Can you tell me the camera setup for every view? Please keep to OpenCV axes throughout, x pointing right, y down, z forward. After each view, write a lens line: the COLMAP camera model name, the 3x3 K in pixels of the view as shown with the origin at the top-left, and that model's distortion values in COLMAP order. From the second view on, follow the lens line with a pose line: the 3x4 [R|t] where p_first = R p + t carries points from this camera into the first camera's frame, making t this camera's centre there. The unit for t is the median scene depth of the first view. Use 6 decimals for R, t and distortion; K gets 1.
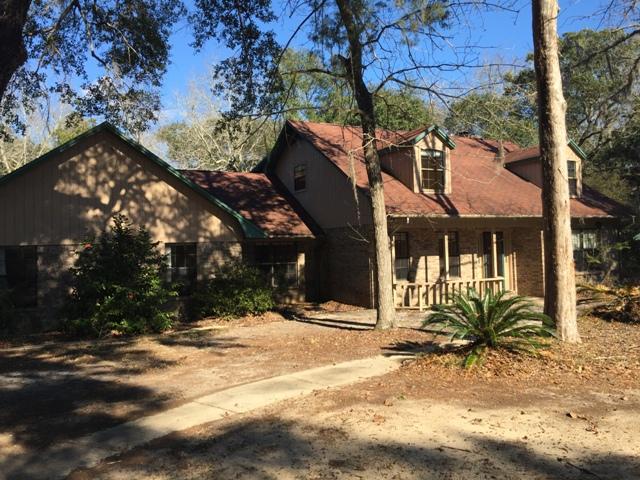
lens RADIAL K [[542.7, 0, 316.6], [0, 542.7, 230.5], [0, 0, 1]] dist [0.052585, -0.108190]
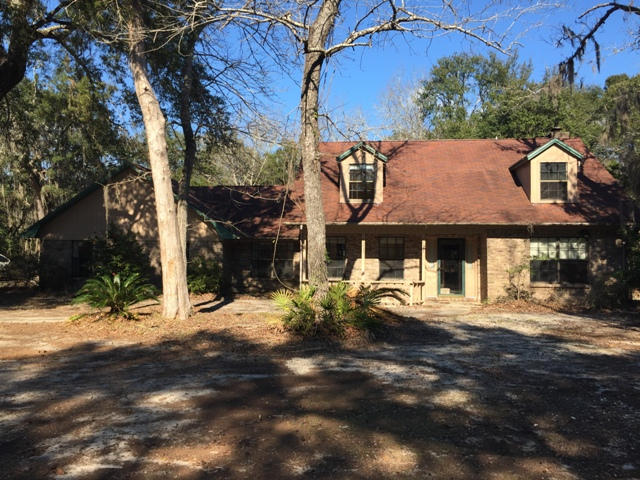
lens RADIAL K [[542.7, 0, 316.6], [0, 542.7, 230.5], [0, 0, 1]] dist [0.052585, -0.108190]
pose [[0.819343, 0.013574, -0.573143, 0.796397], [-0.012556, 0.999905, 0.005731, -0.016716], [0.573167, 0.002501, 0.819435, 0.031421]]
